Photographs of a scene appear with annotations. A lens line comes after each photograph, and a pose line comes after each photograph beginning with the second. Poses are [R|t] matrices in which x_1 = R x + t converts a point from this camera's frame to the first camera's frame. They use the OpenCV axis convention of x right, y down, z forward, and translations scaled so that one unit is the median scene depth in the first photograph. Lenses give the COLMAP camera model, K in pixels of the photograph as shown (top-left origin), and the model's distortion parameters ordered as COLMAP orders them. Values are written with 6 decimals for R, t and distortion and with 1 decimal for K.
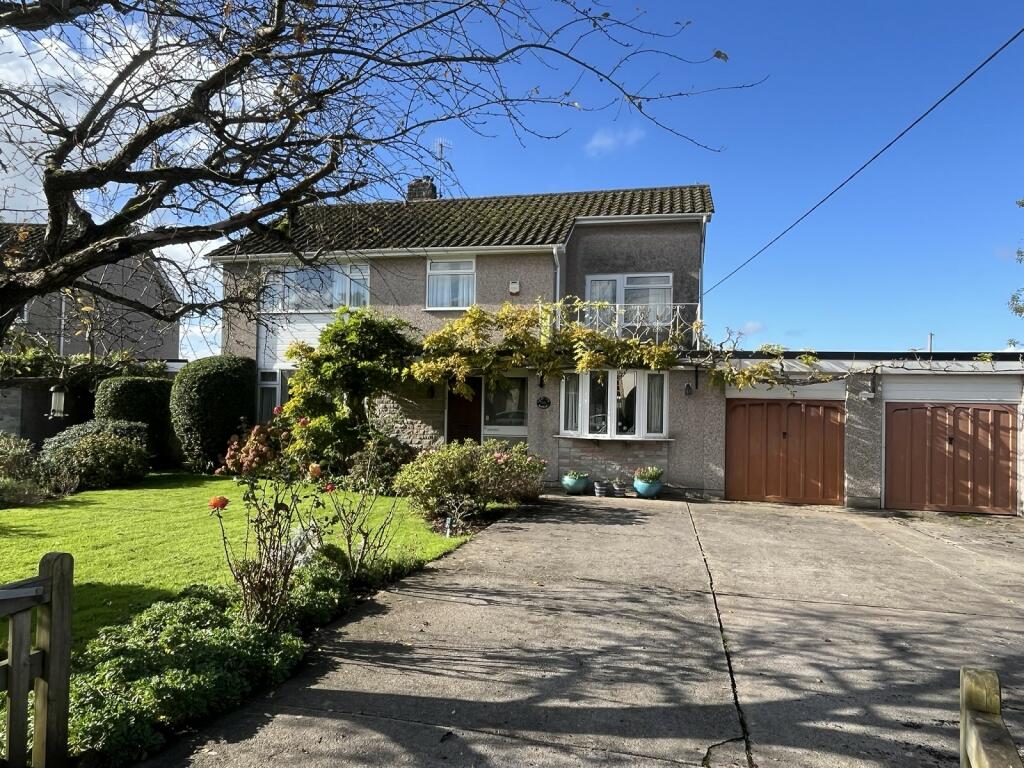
lens RADIAL K [[604.1, 0, 512.0], [0, 604.1, 384.0], [0, 0, 1]] dist [-0.002844, -0.002186]
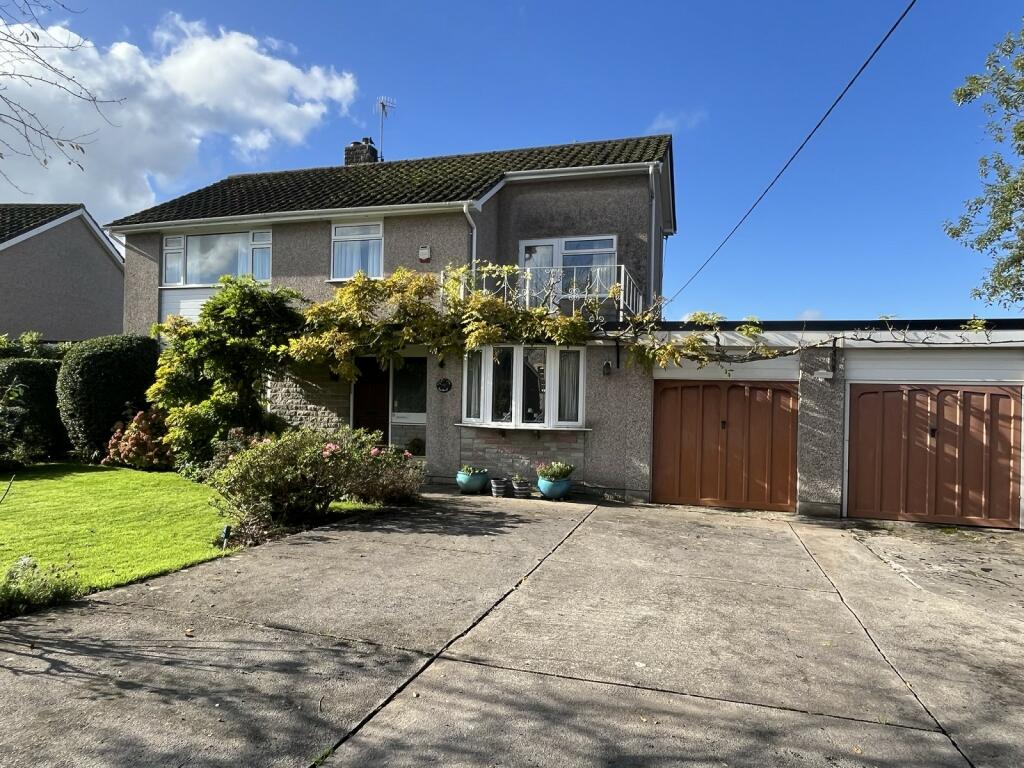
lens RADIAL K [[604.1, 0, 512.0], [0, 604.1, 384.0], [0, 0, 1]] dist [-0.002844, -0.002186]
pose [[0.997439, 0.000701, -0.071523, 0.224575], [0.000302, 0.999902, 0.014004, 0.018463], [0.071526, -0.013989, 0.997341, 0.168565]]
